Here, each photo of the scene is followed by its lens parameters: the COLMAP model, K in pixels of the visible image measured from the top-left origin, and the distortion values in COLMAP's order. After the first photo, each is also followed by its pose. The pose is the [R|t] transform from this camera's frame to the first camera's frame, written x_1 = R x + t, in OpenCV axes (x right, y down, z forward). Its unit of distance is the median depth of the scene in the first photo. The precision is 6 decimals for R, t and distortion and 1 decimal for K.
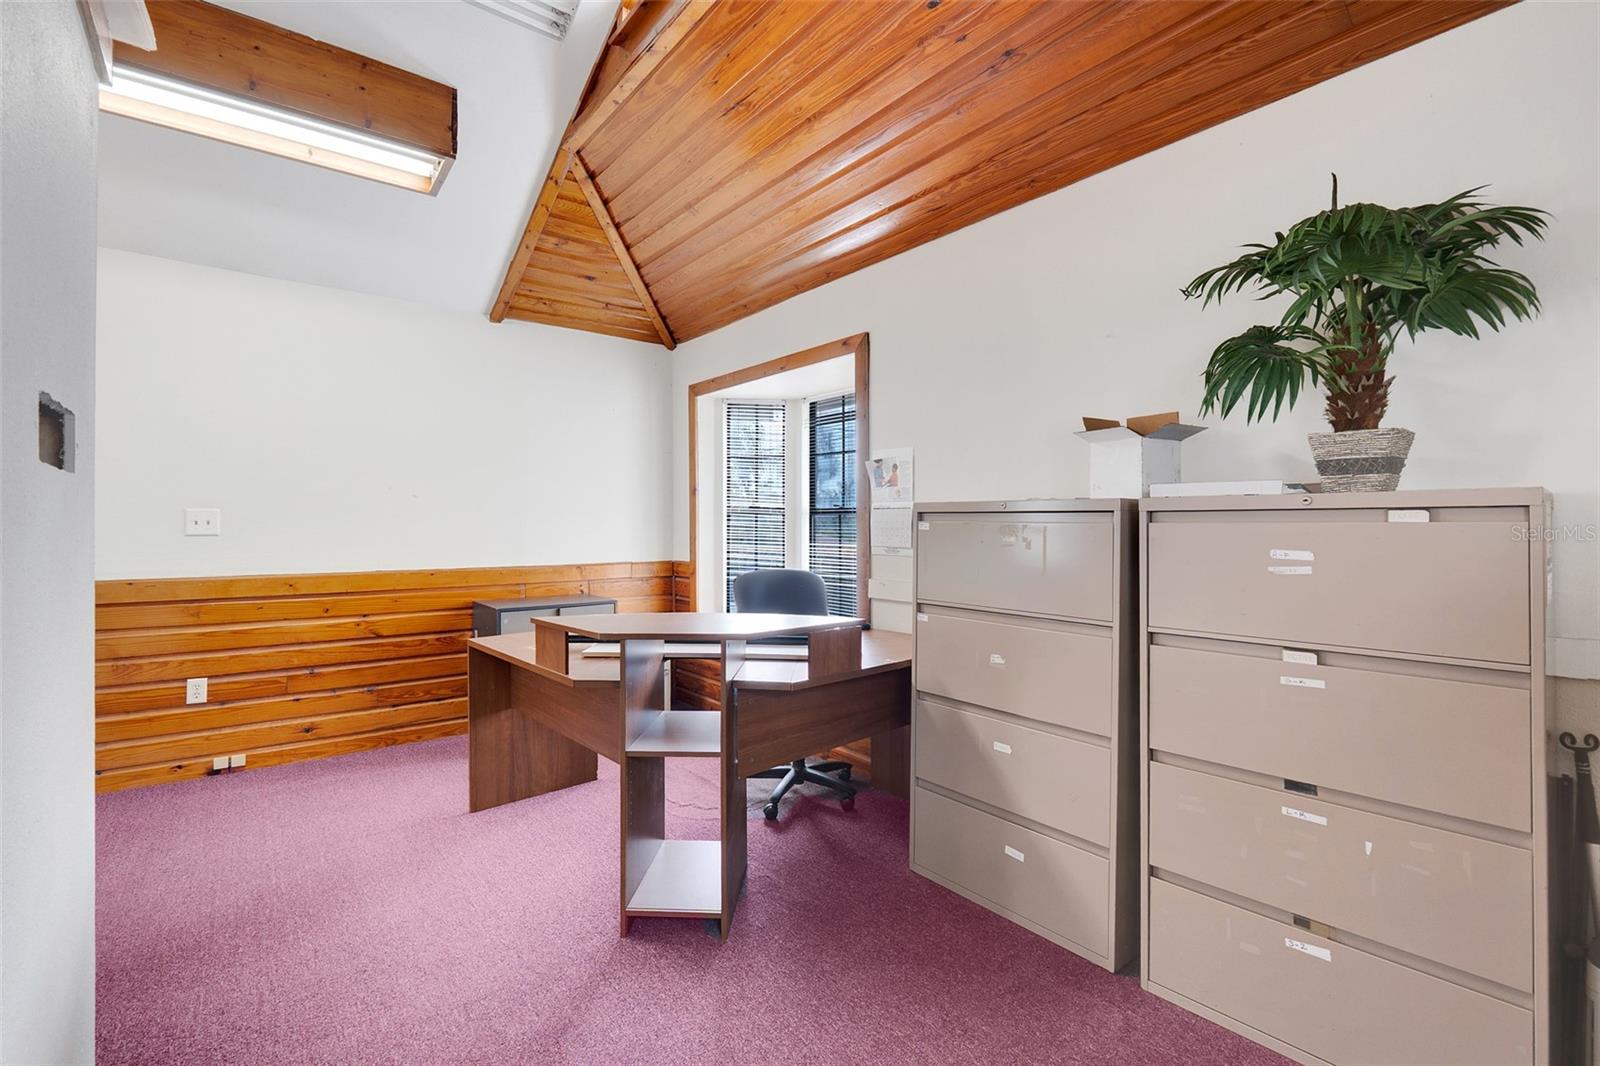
lens RADIAL K [[714.6, 0, 798.0], [0, 714.6, 532.0], [0, 0, 1]] dist [-0.003988, -0.000124]
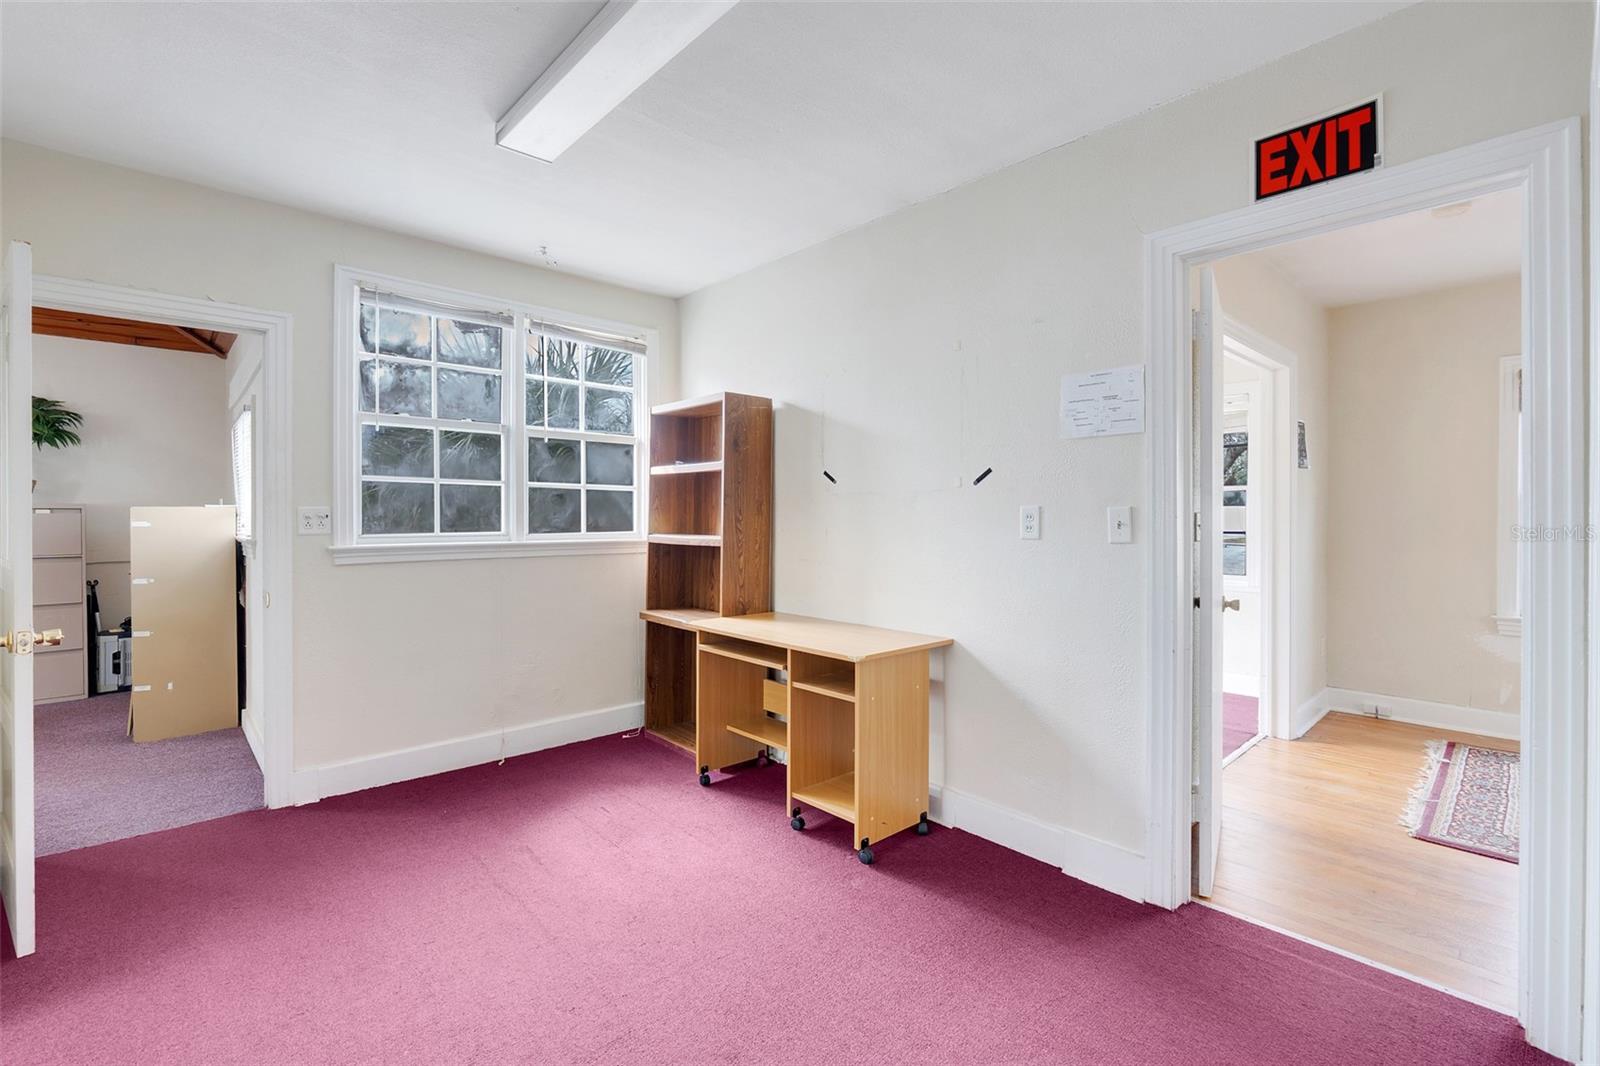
lens RADIAL K [[714.6, 0, 798.9], [0, 714.6, 525.4], [0, 0, 1]] dist [-0.003988, -0.000124]
pose [[-0.075978, -0.006781, 0.997086, -2.284805], [-0.001764, 0.999976, 0.006667, 0.013459], [-0.997108, -0.001252, -0.075988, -1.882459]]
